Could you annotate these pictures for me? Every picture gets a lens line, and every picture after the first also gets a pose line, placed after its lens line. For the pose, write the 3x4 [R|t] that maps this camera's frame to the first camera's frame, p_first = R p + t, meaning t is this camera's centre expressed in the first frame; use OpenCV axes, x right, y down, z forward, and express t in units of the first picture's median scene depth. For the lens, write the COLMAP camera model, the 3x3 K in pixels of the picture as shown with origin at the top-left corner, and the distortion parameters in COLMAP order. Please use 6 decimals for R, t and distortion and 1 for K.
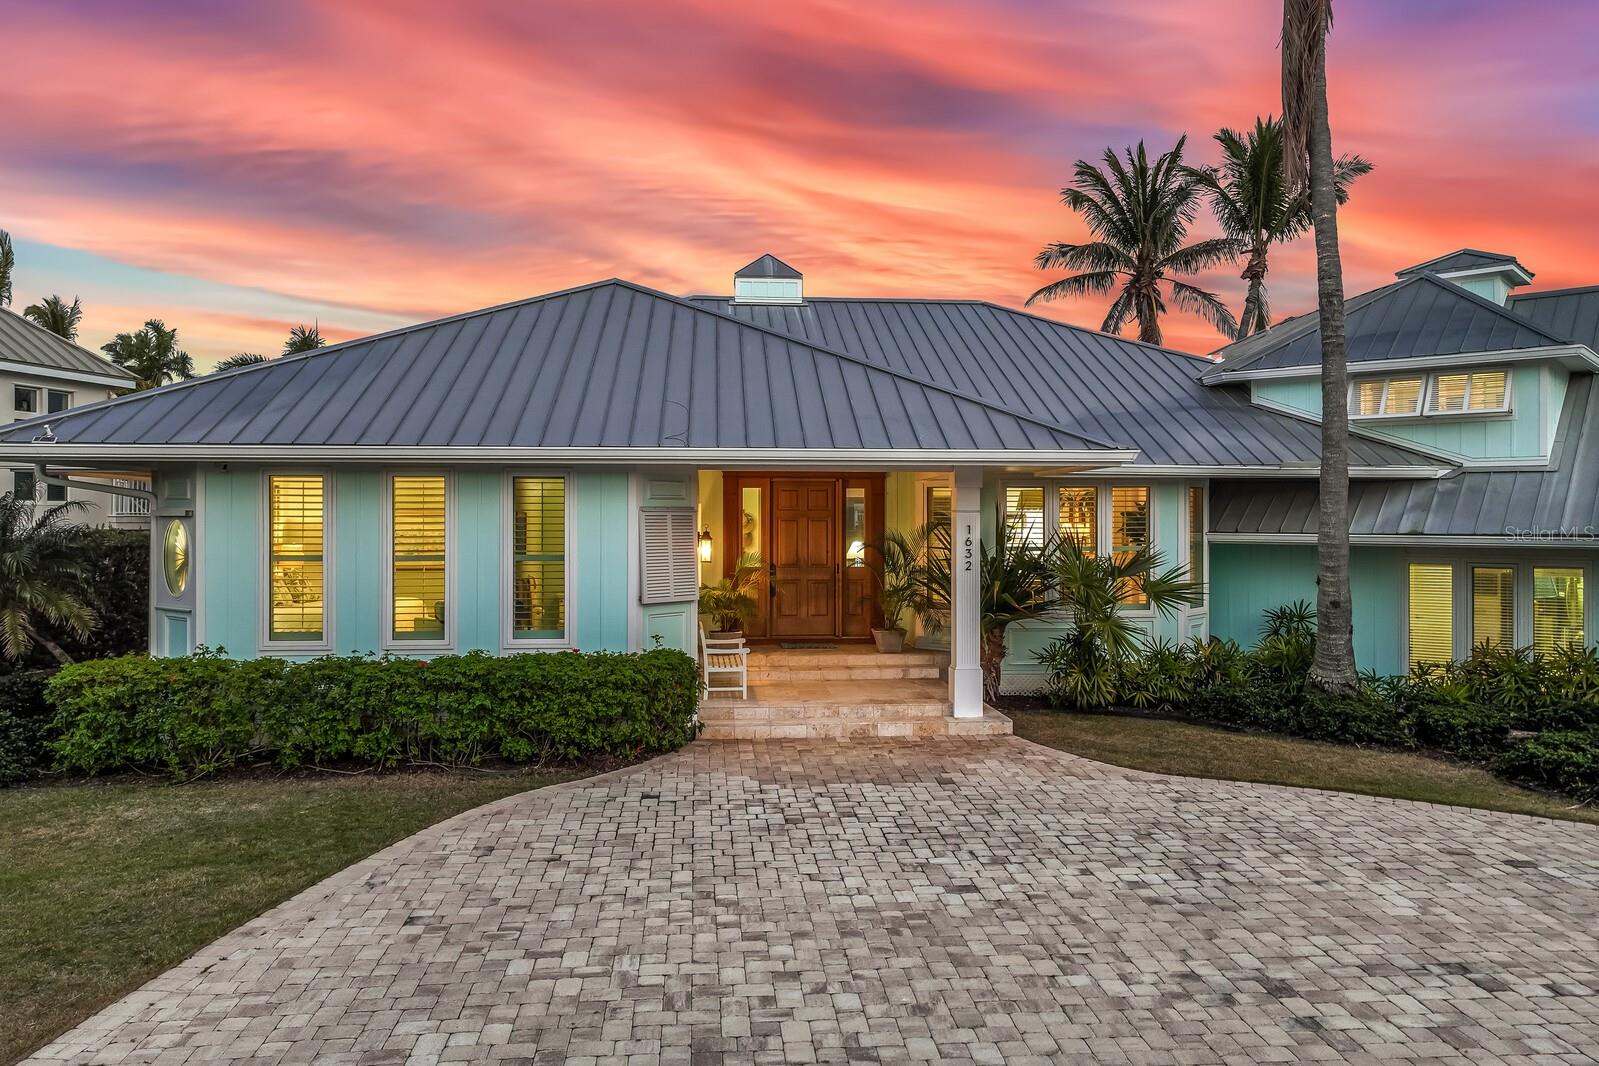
lens RADIAL K [[1309.7, 0, 799.5], [0, 1309.7, 533.0], [0, 0, 1]] dist [-0.007839, -0.004571]
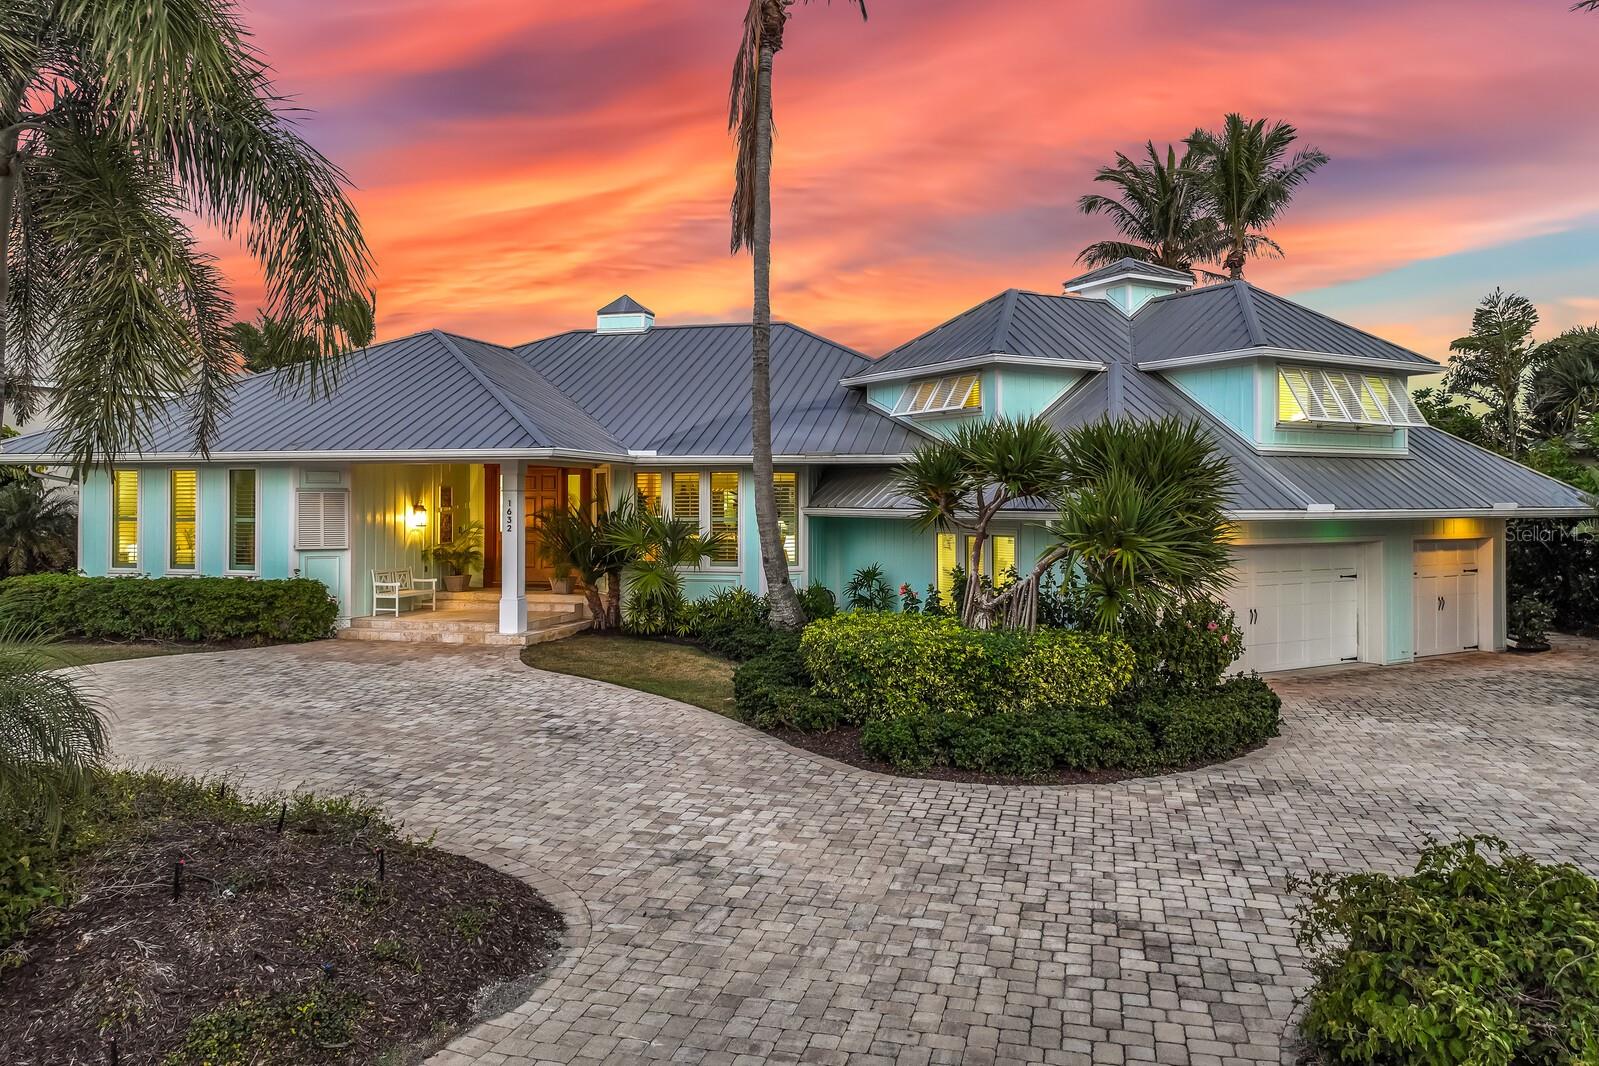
lens RADIAL K [[1309.7, 0, 799.5], [0, 1309.7, 533.0], [0, 0, 1]] dist [-0.007839, -0.004571]
pose [[0.931148, 0.010987, -0.364476, 0.952918], [-0.007171, 0.999904, 0.011823, 0.010361], [0.364571, -0.008396, 0.931138, -0.230679]]
